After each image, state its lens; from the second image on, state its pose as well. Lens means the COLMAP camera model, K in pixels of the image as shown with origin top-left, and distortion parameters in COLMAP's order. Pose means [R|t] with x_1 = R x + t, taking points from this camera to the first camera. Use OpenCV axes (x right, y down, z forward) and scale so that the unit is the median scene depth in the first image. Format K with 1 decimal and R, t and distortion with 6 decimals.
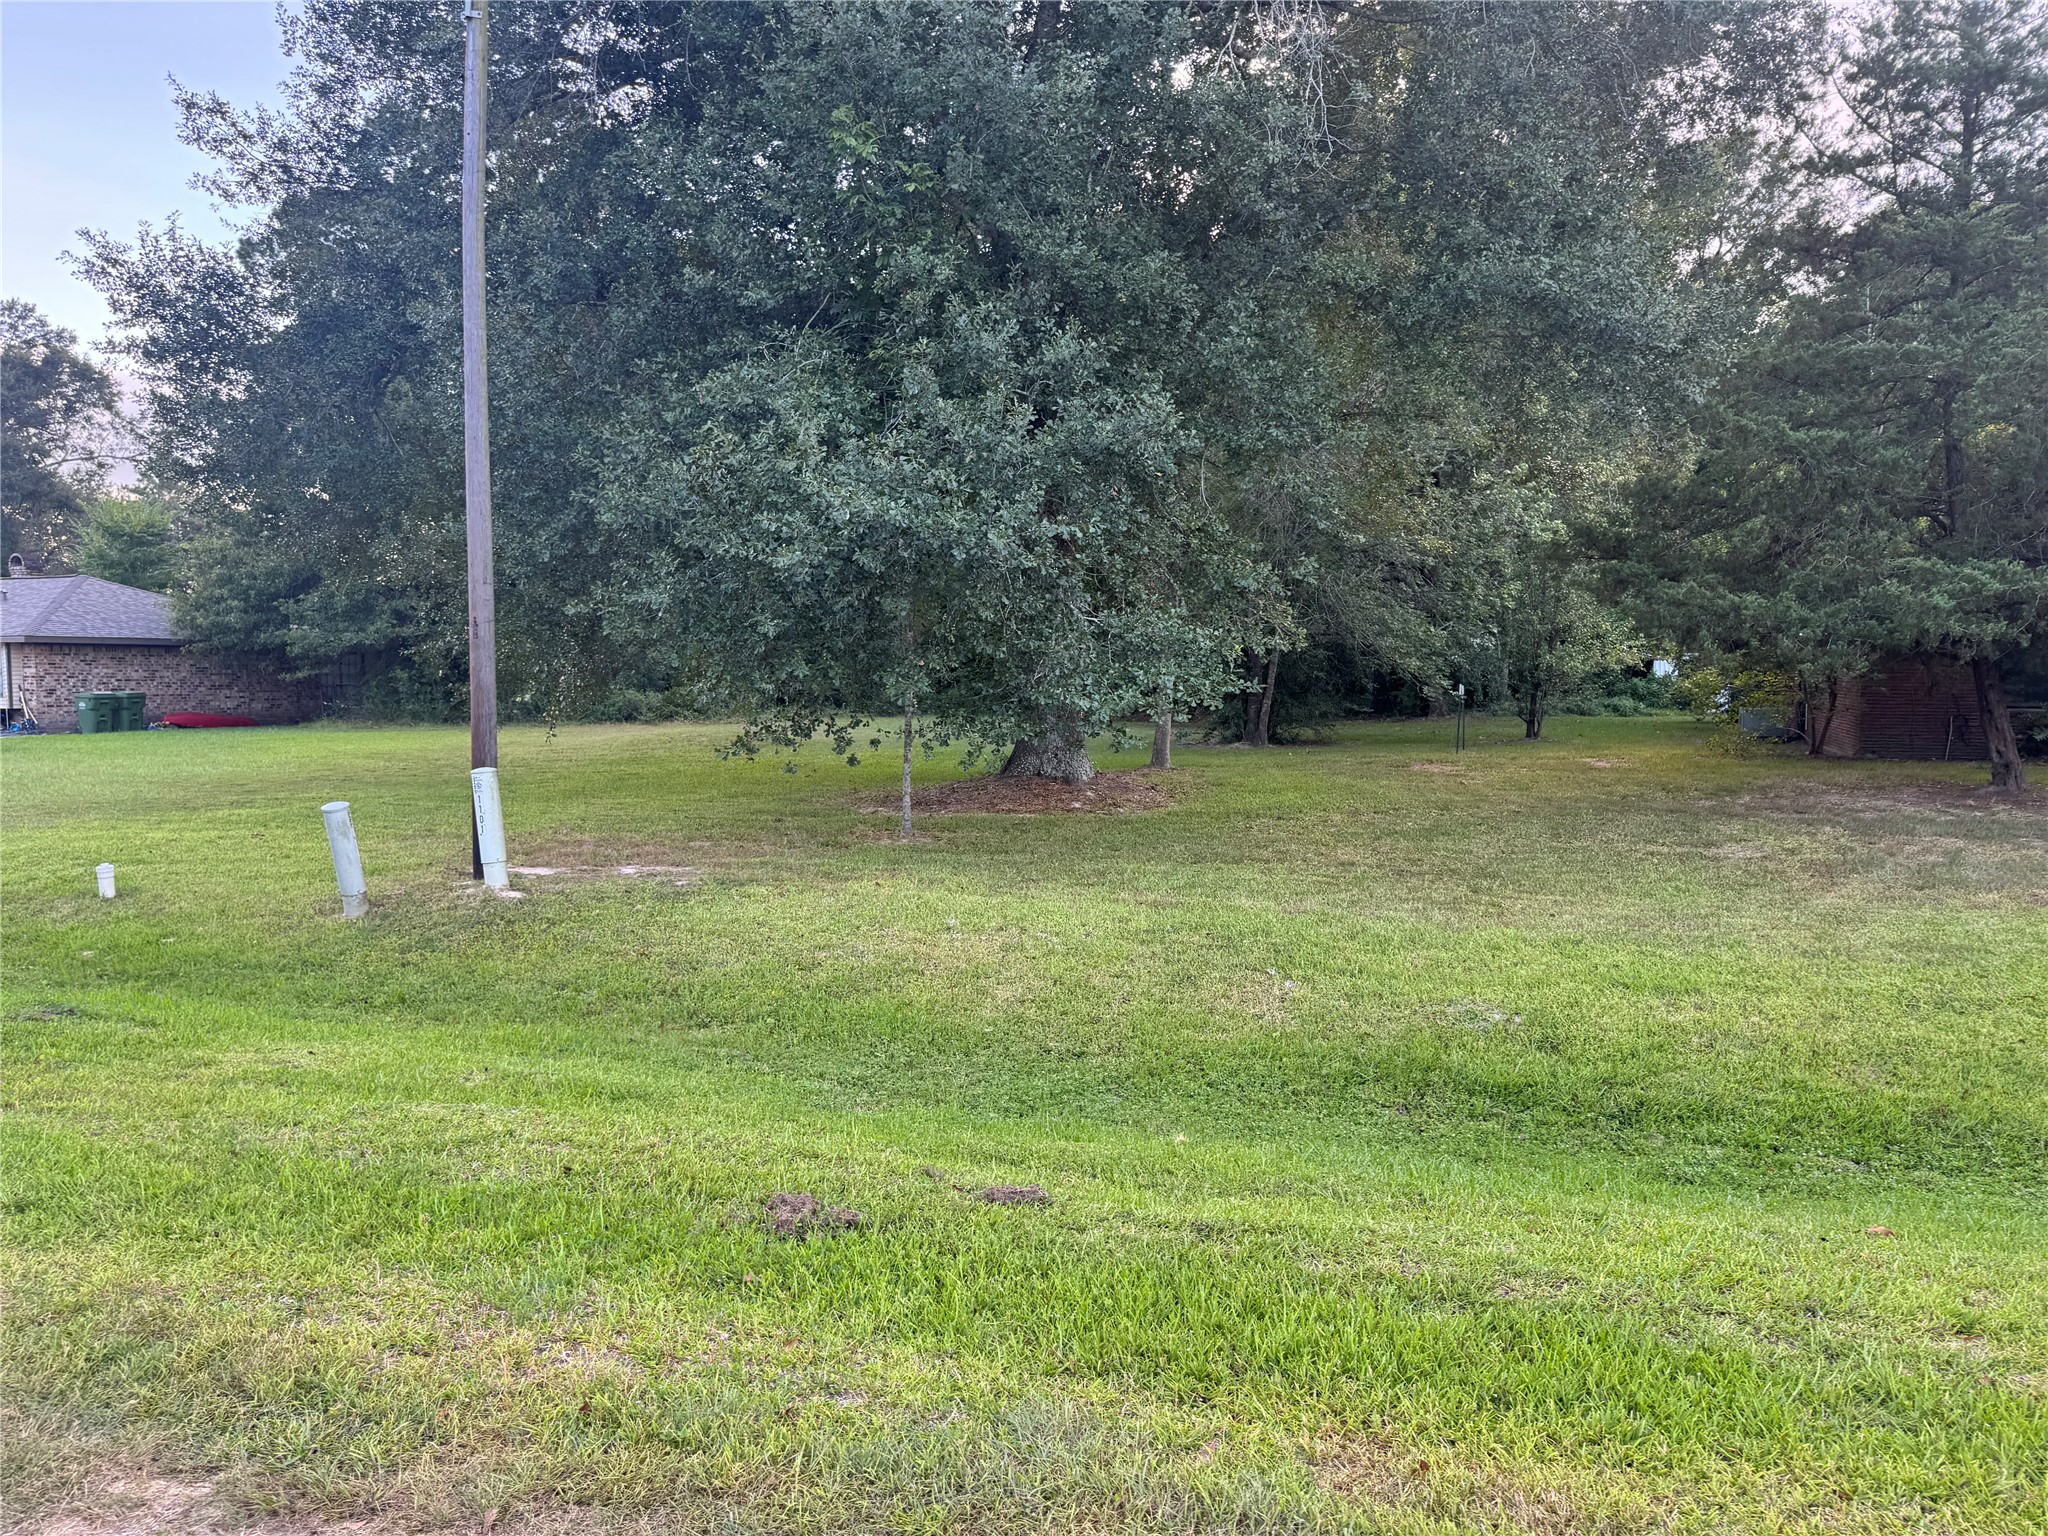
lens RADIAL K [[1445.7, 0, 1020.5], [0, 1445.7, 764.1], [0, 0, 1]] dist [0.057456, -0.053851]
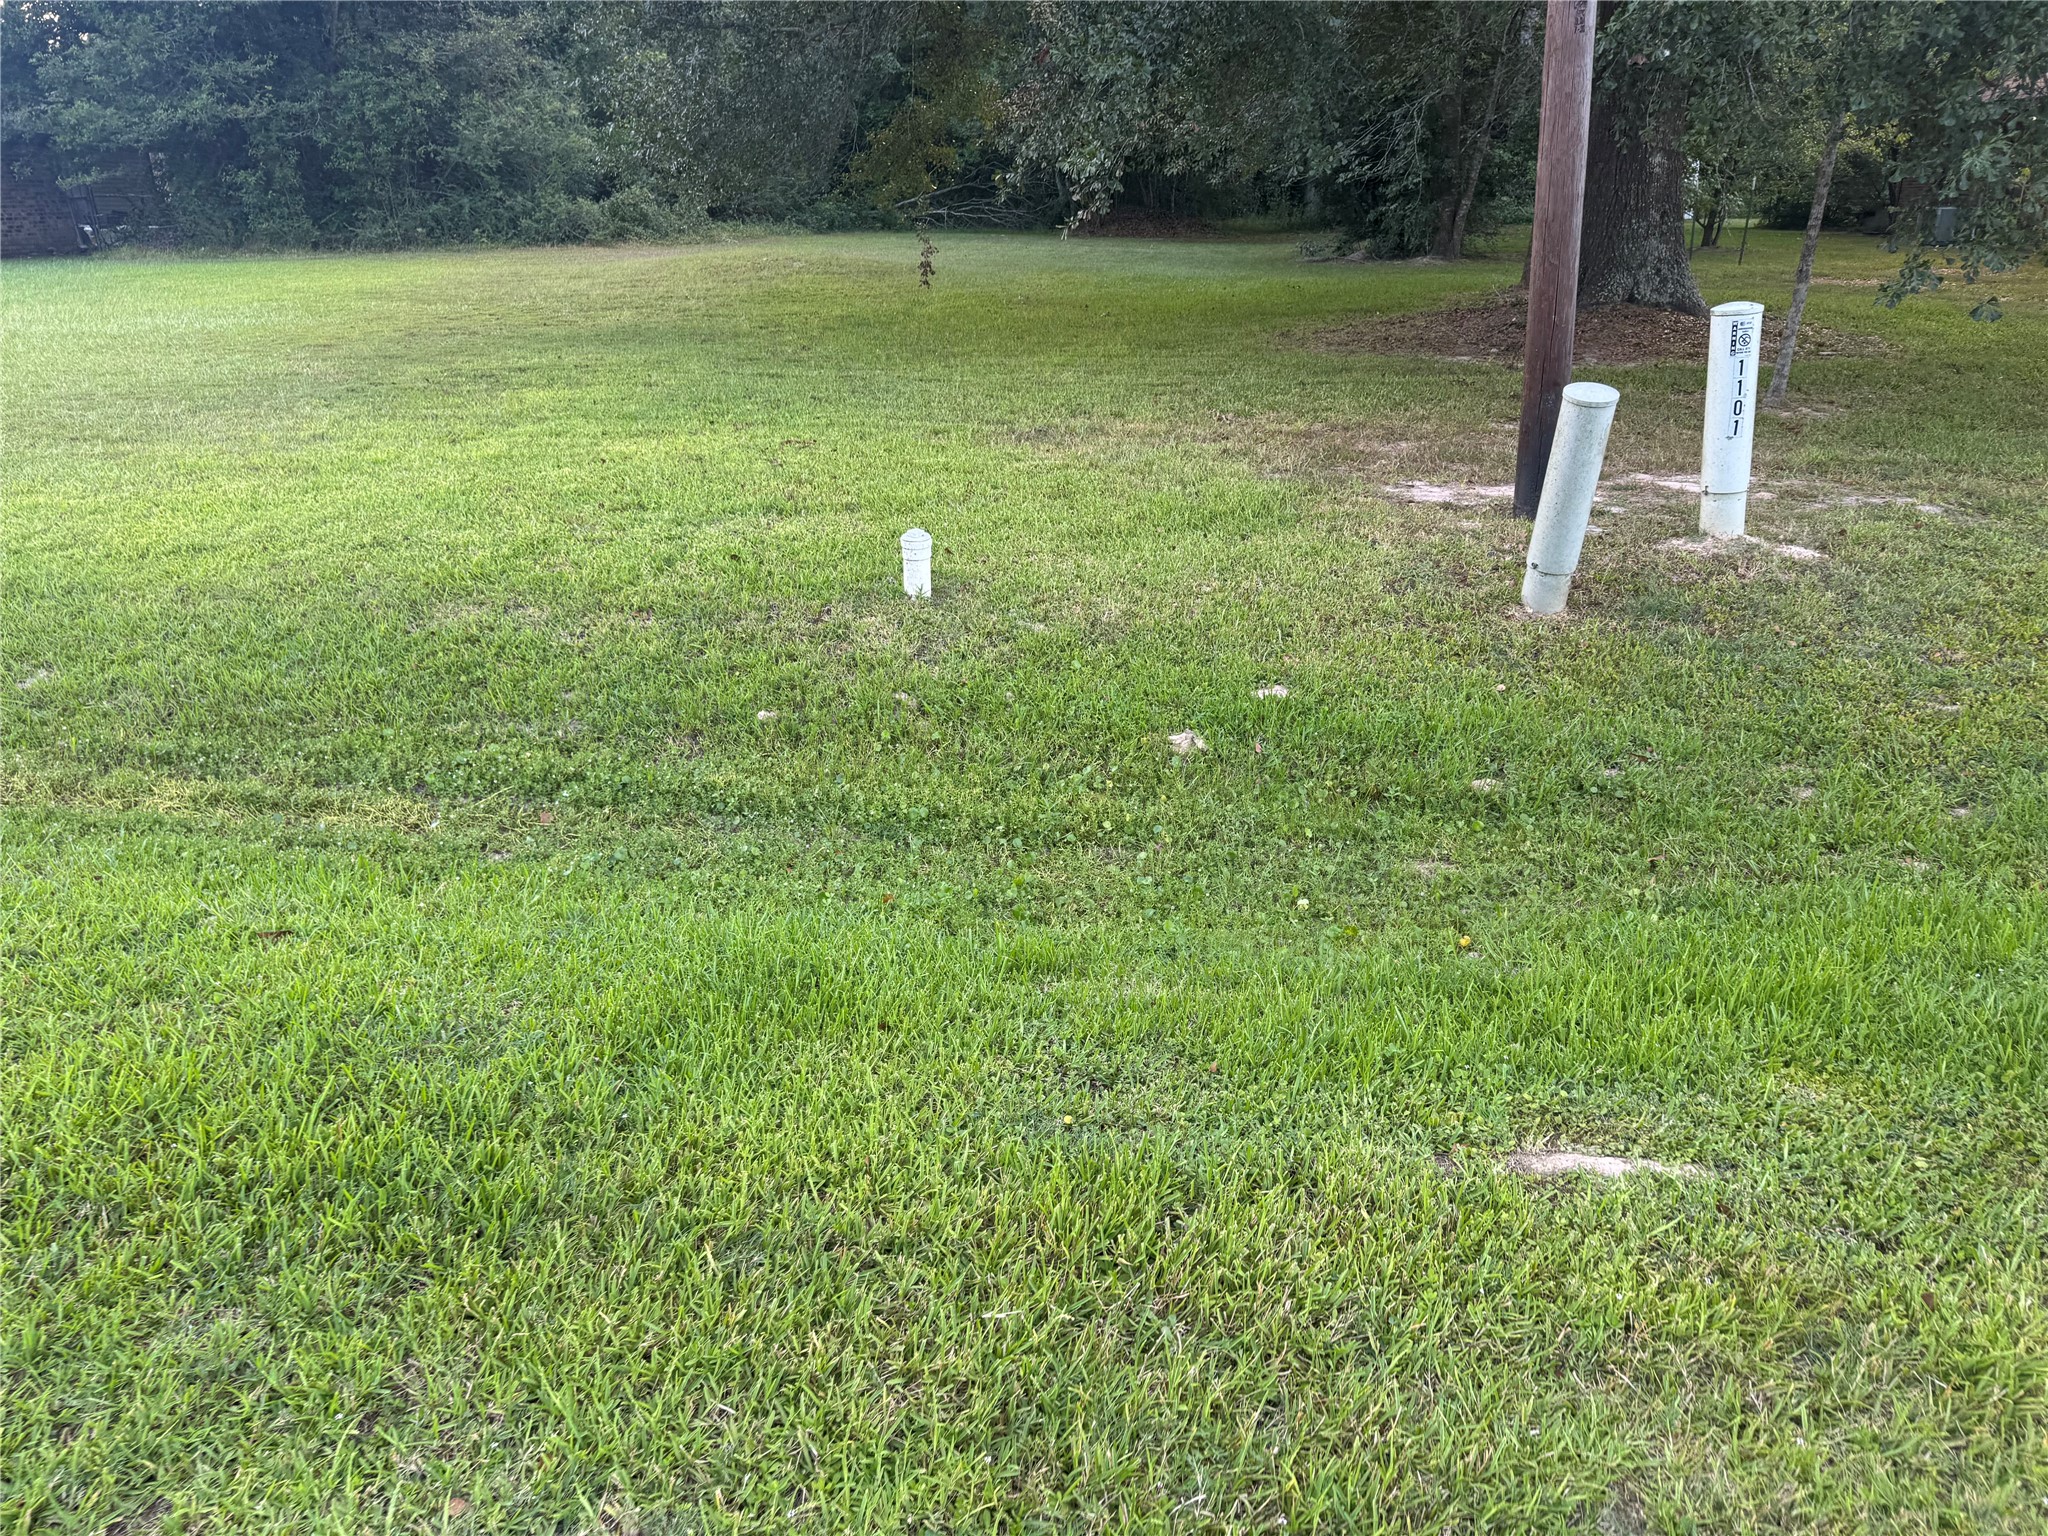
lens RADIAL K [[1445.7, 0, 1020.2], [0, 1445.7, 770.4], [0, 0, 1]] dist [0.057456, -0.053851]
pose [[0.976200, -0.086070, 0.199064, -0.226632], [0.020211, 0.949986, 0.311638, -0.001656], [-0.215930, -0.300197, 0.929116, 0.170989]]
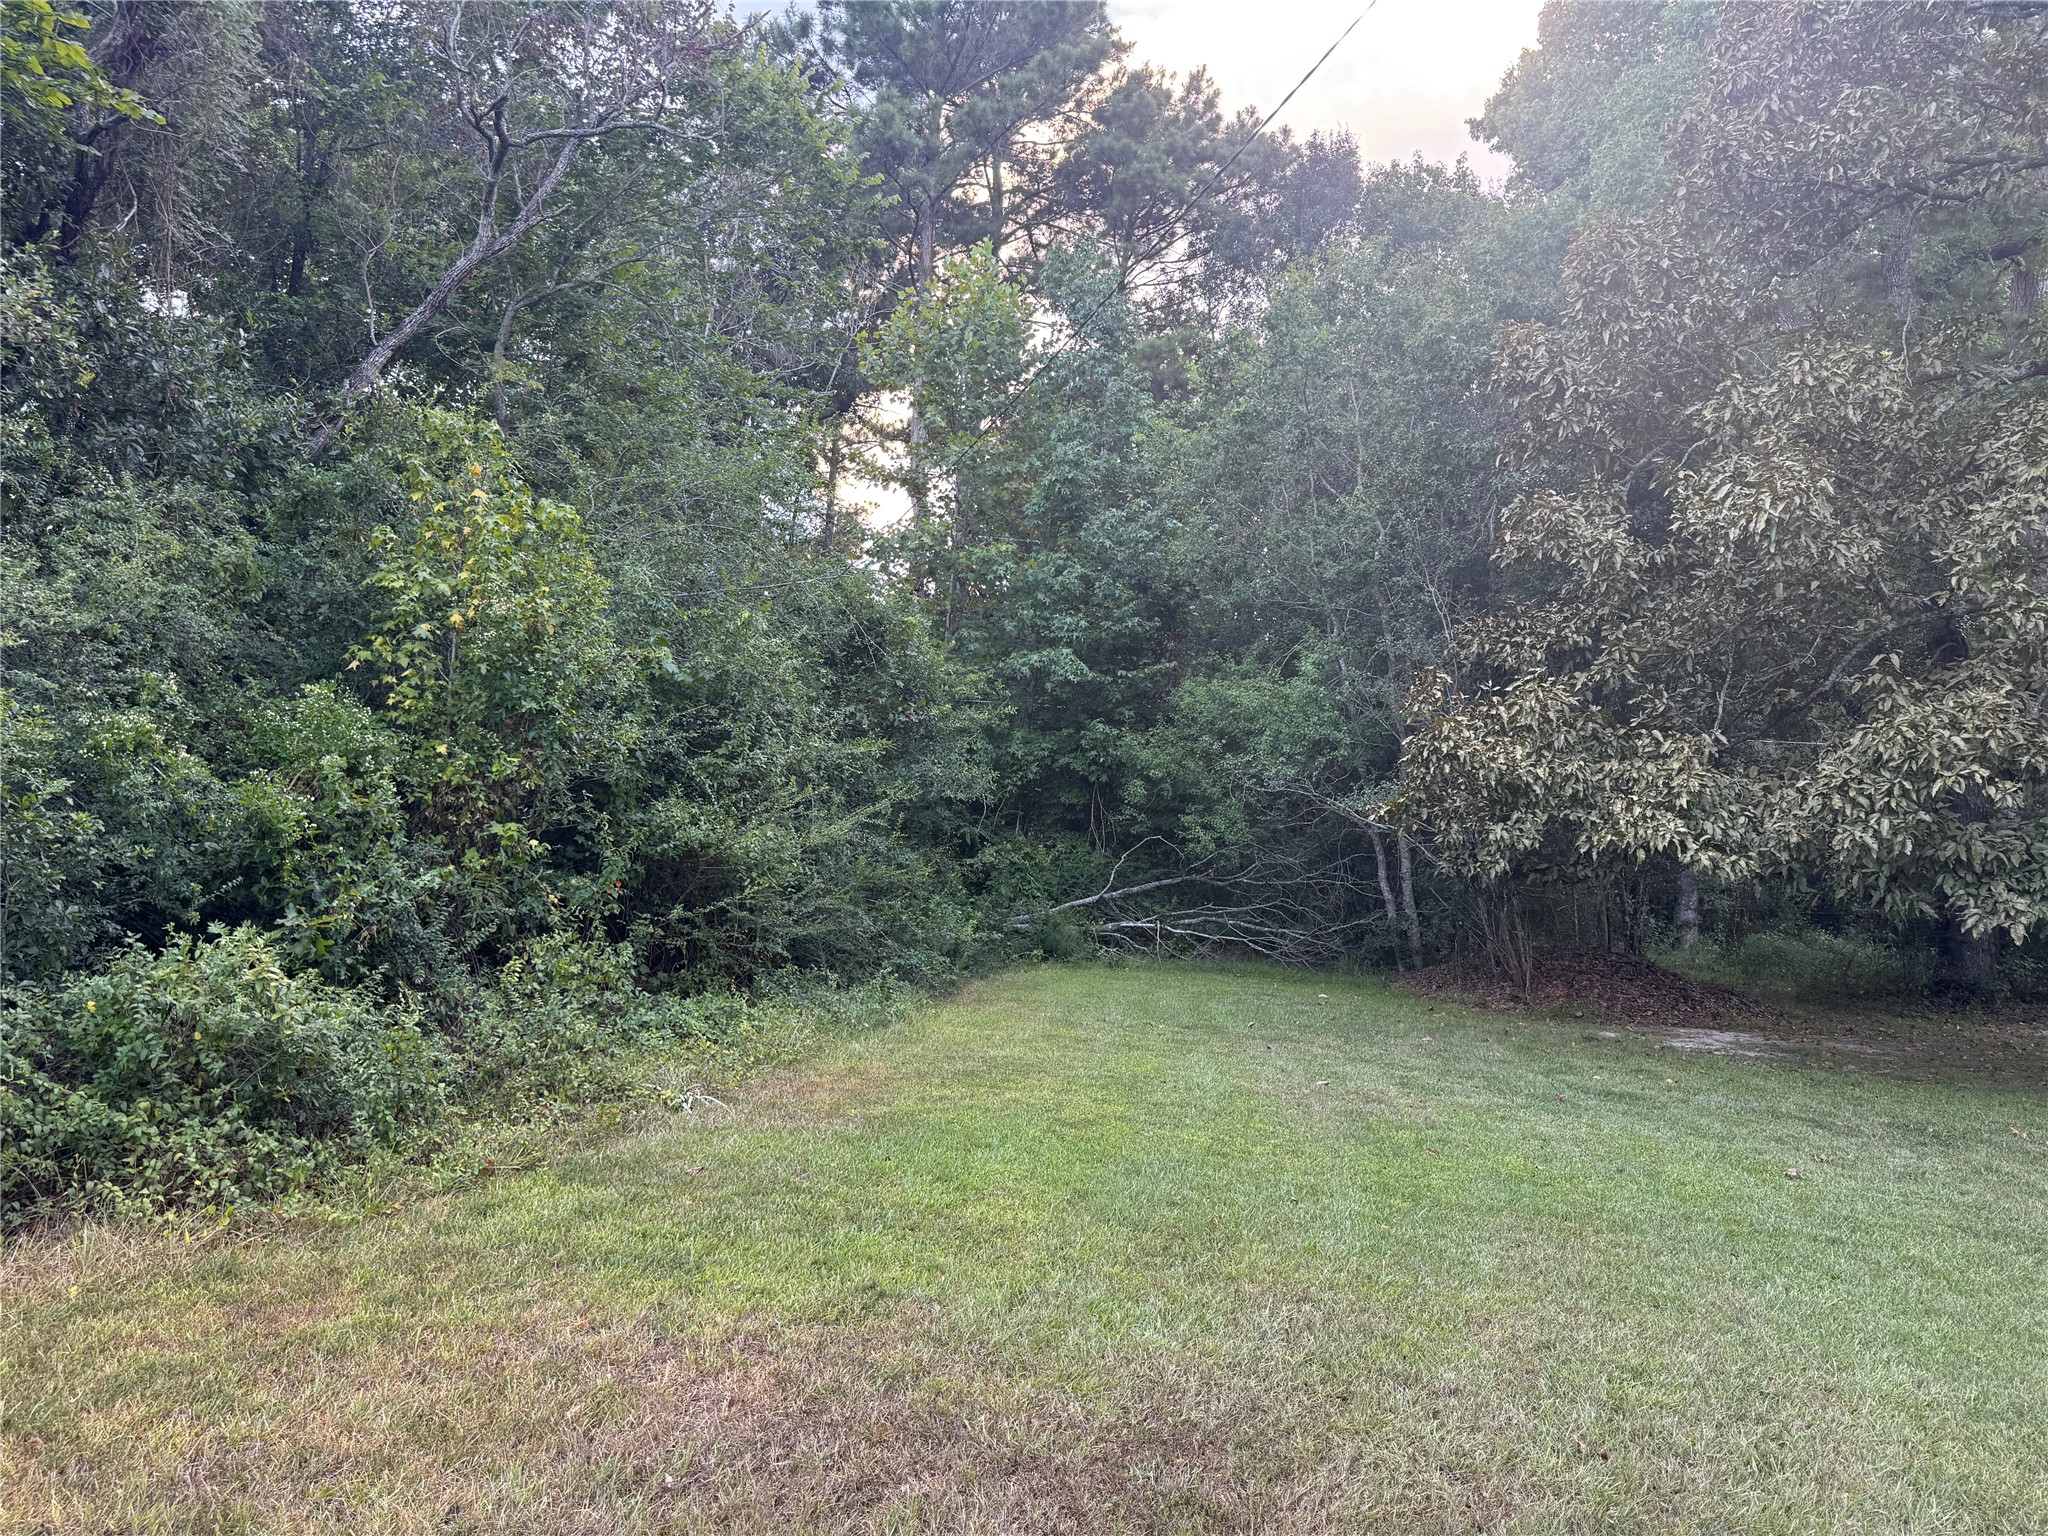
lens RADIAL K [[1445.7, 0, 1023.6], [0, 1445.7, 769.0], [0, 0, 1]] dist [0.057456, -0.053851]
pose [[0.972625, 0.057965, 0.225033, -0.203240], [-0.033723, 0.993347, -0.110114, -0.063740], [-0.229919, 0.099511, 0.968109, 0.863126]]
